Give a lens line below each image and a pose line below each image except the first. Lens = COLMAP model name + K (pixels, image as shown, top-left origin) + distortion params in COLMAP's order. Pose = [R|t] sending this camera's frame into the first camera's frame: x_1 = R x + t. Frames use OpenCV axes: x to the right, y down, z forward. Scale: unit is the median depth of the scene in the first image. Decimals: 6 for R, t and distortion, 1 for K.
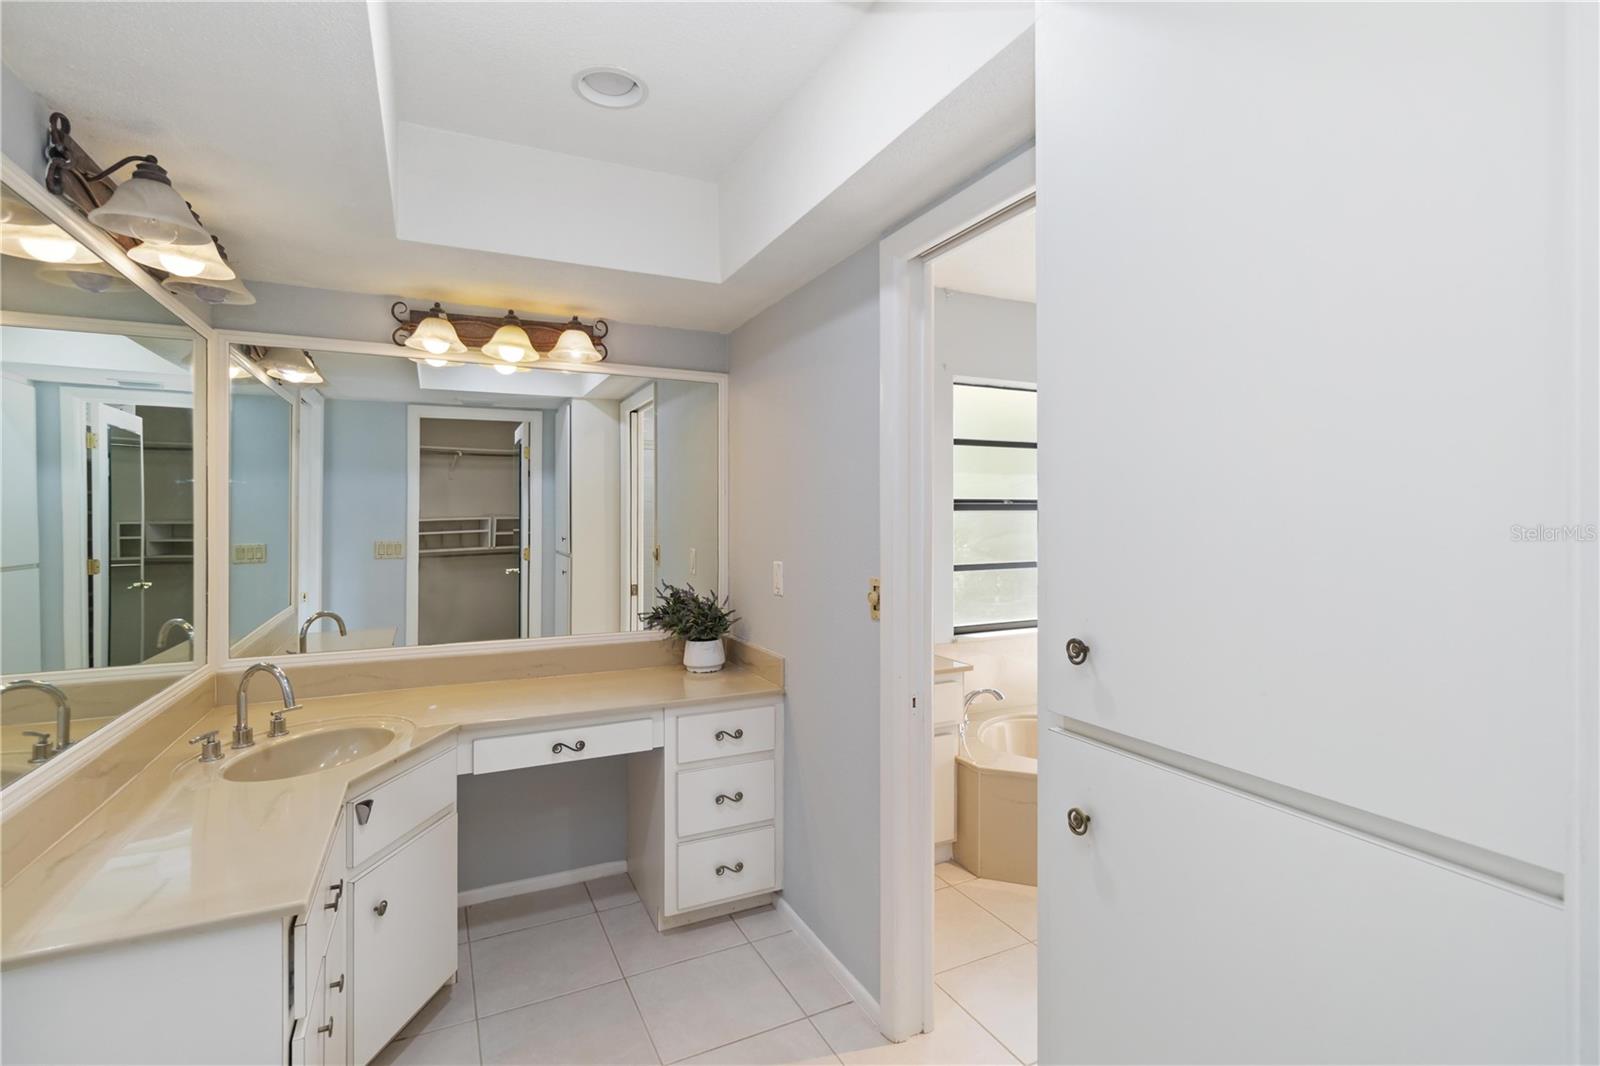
lens RADIAL K [[711.2, 0, 798.8], [0, 711.2, 524.3], [0, 0, 1]] dist [0.000781, -0.000228]
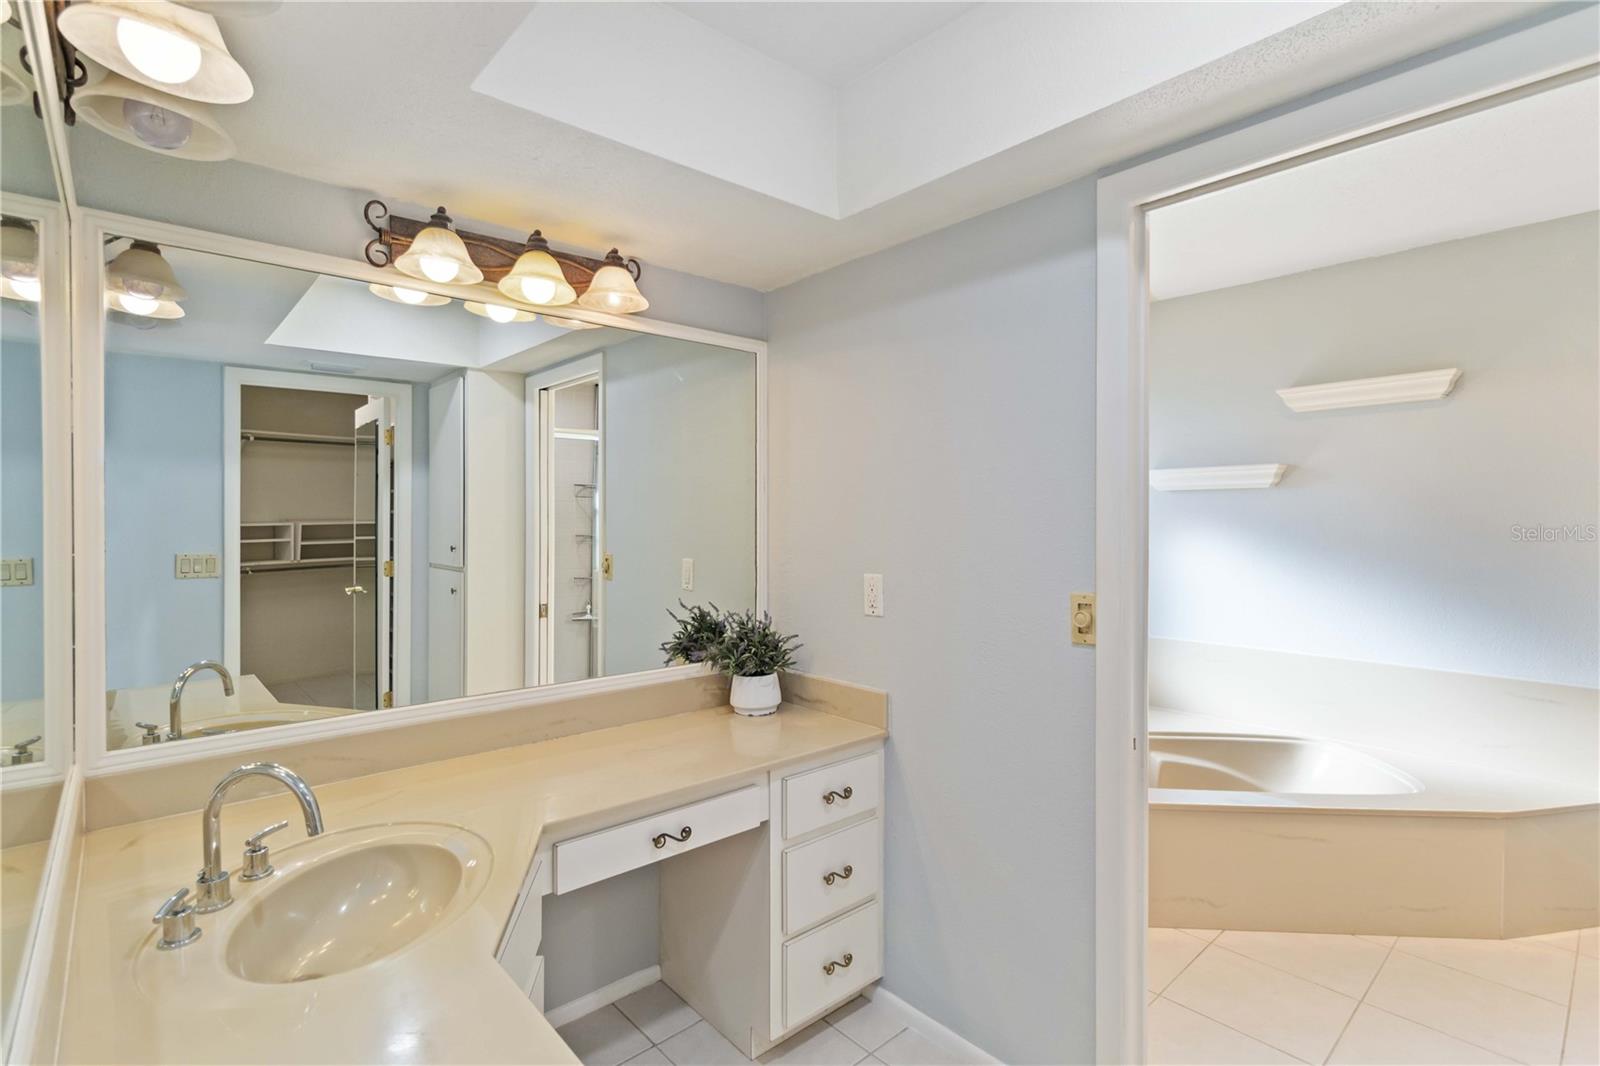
lens RADIAL K [[756.8, 0, 800.0], [0, 756.8, 533.0], [0, 0, 1]] dist [-0.000230, 0.000562]
pose [[0.967289, -0.005527, 0.253616, -0.305864], [0.004189, 0.999974, 0.005816, -0.000040], [-0.253642, -0.004563, 0.967288, 0.173901]]
